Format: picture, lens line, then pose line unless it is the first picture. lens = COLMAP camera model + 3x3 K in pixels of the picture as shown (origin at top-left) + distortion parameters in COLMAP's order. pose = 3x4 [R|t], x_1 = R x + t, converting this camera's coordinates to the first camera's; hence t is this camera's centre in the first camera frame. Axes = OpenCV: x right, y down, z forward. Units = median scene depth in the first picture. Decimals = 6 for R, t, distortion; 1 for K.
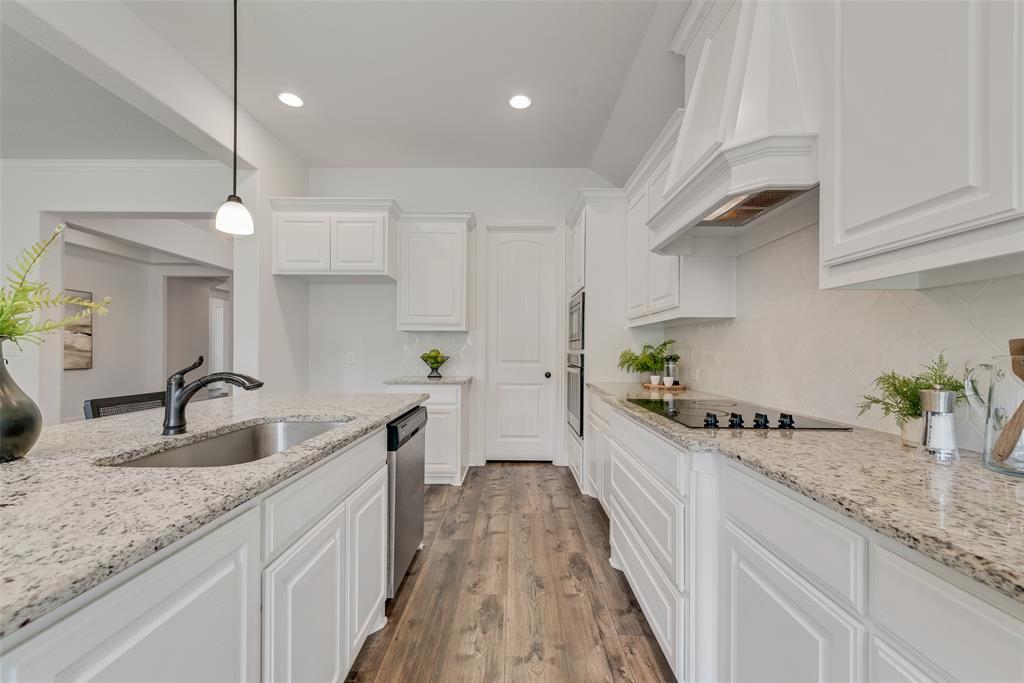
lens RADIAL K [[409.3, 0, 513.5], [0, 409.3, 348.2], [0, 0, 1]] dist [0.016095, -0.006163]
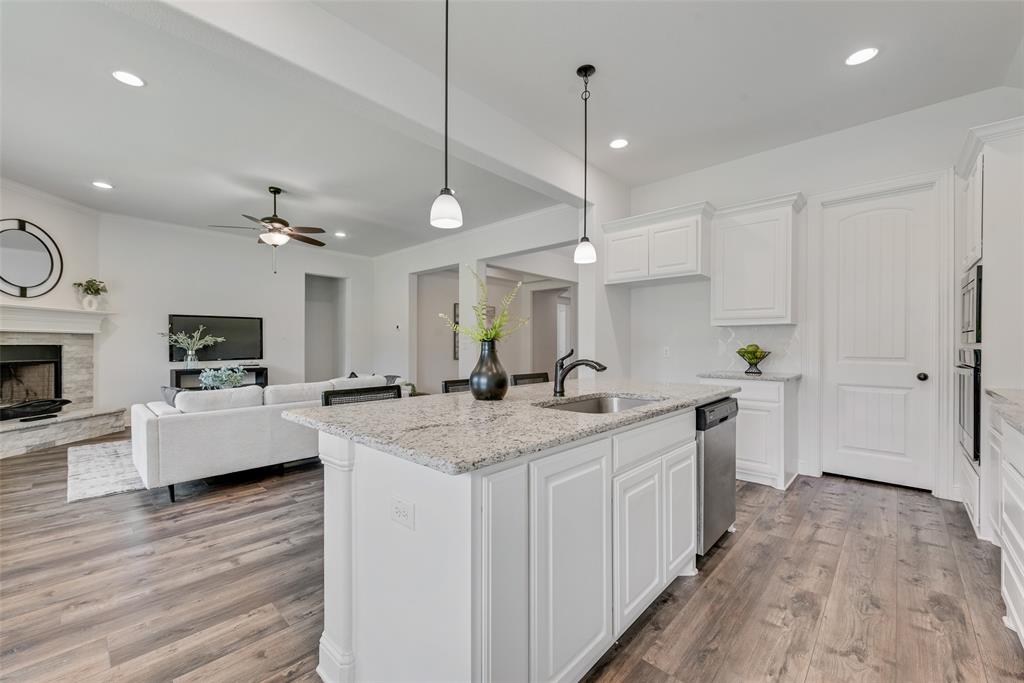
lens RADIAL K [[424.5, 0, 510.6], [0, 424.5, 344.4], [0, 0, 1]] dist [0.011093, -0.000691]
pose [[0.743609, -0.003594, -0.668605, 0.079312], [0.005580, 0.999984, 0.000831, -0.000541], [0.668591, -0.004348, 0.743617, -0.185097]]
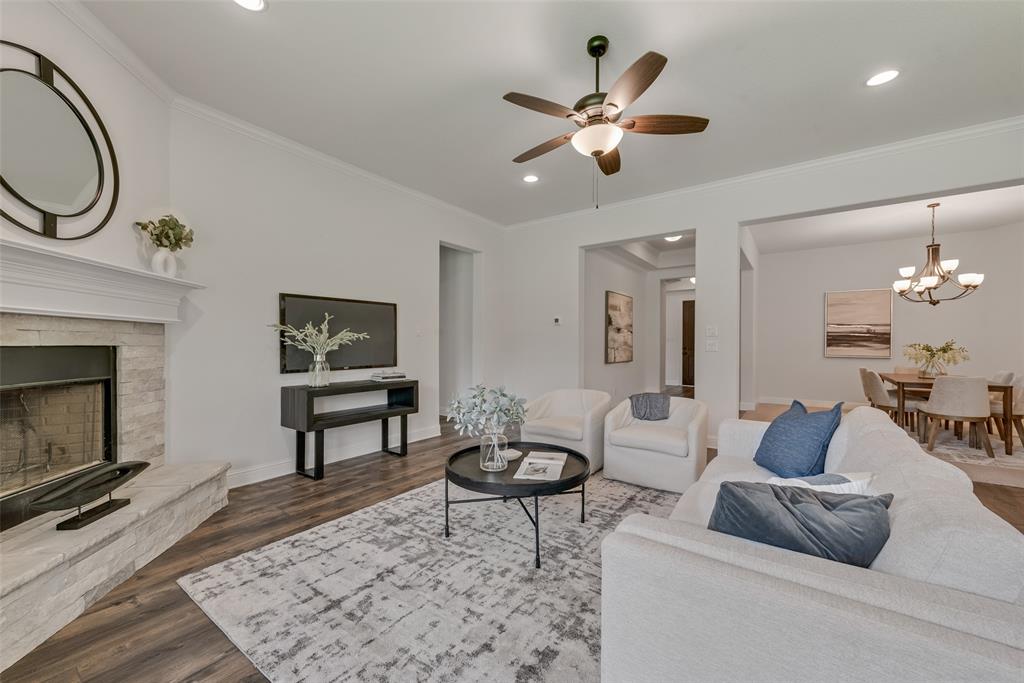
lens RADIAL K [[402.0, 0, 511.4], [0, 402.0, 345.3], [0, 0, 1]] dist [0.016505, -0.005448]
pose [[0.828554, -0.001715, -0.559907, -1.633454], [0.006072, 0.999964, 0.005922, -0.008823], [0.559876, -0.008307, 0.828535, -0.365986]]
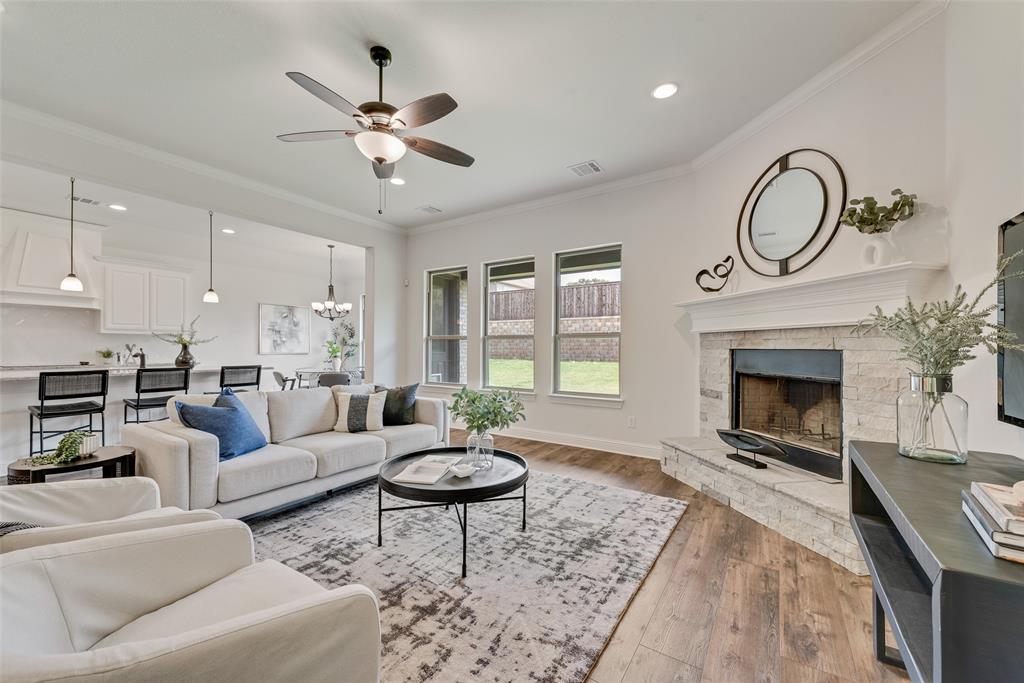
lens RADIAL K [[402.0, 0, 511.4], [0, 402.0, 345.3], [0, 0, 1]] dist [0.016505, -0.005448]
pose [[-0.847031, -0.002935, 0.531536, -2.783932], [-0.009424, 0.999911, -0.009496, -0.001578], [-0.531460, -0.013052, -0.846983, 1.188474]]
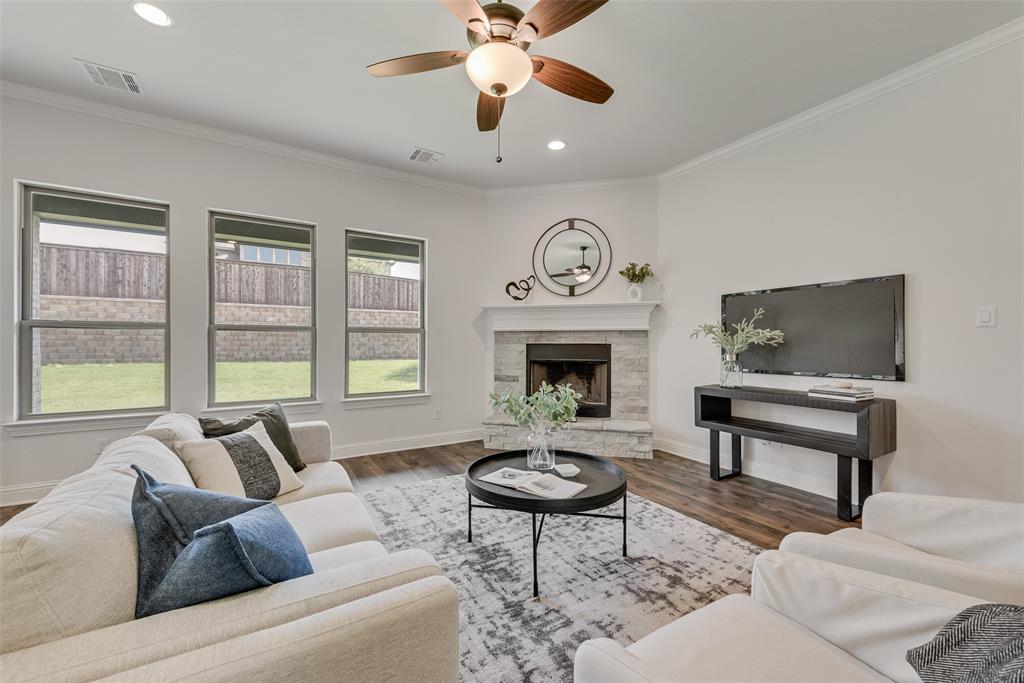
lens RADIAL K [[402.0, 0, 511.4], [0, 402.0, 345.3], [0, 0, 1]] dist [0.016505, -0.005448]
pose [[-0.839972, -0.000746, -0.542629, -1.626980], [0.000276, 0.999998, -0.001803, 0.001078], [0.542630, -0.001664, -0.839970, 1.150269]]
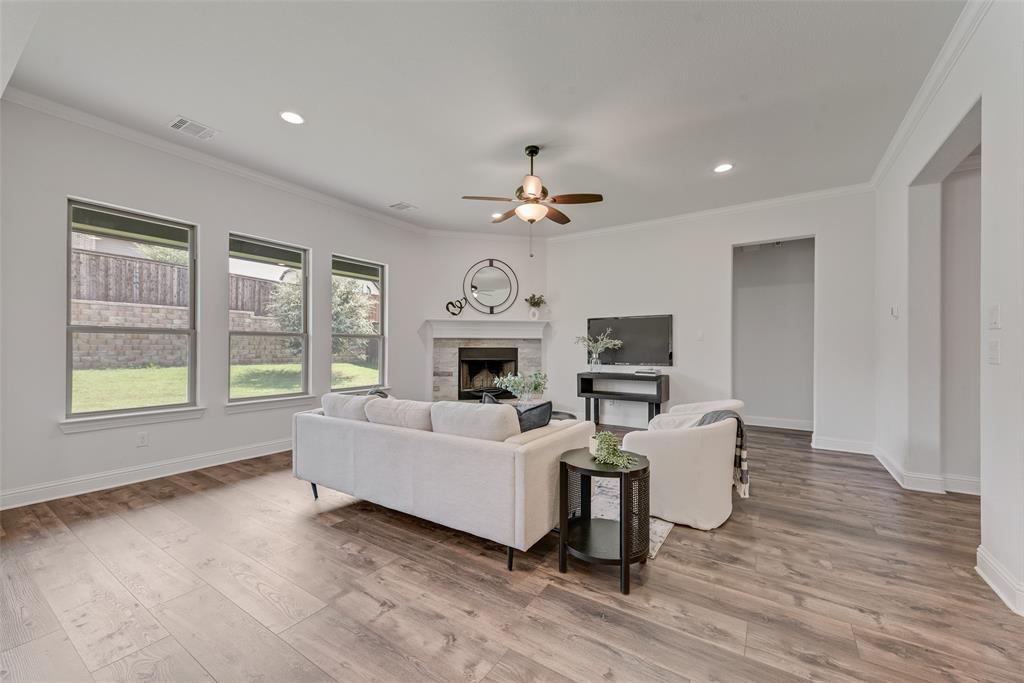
lens RADIAL K [[402.0, 0, 511.4], [0, 402.0, 345.3], [0, 0, 1]] dist [0.016505, -0.005448]
pose [[-0.524972, -0.008983, -0.851072, -0.740841], [0.001375, 0.999934, -0.011402, 0.005121], [0.851118, -0.007156, -0.524925, 1.222038]]
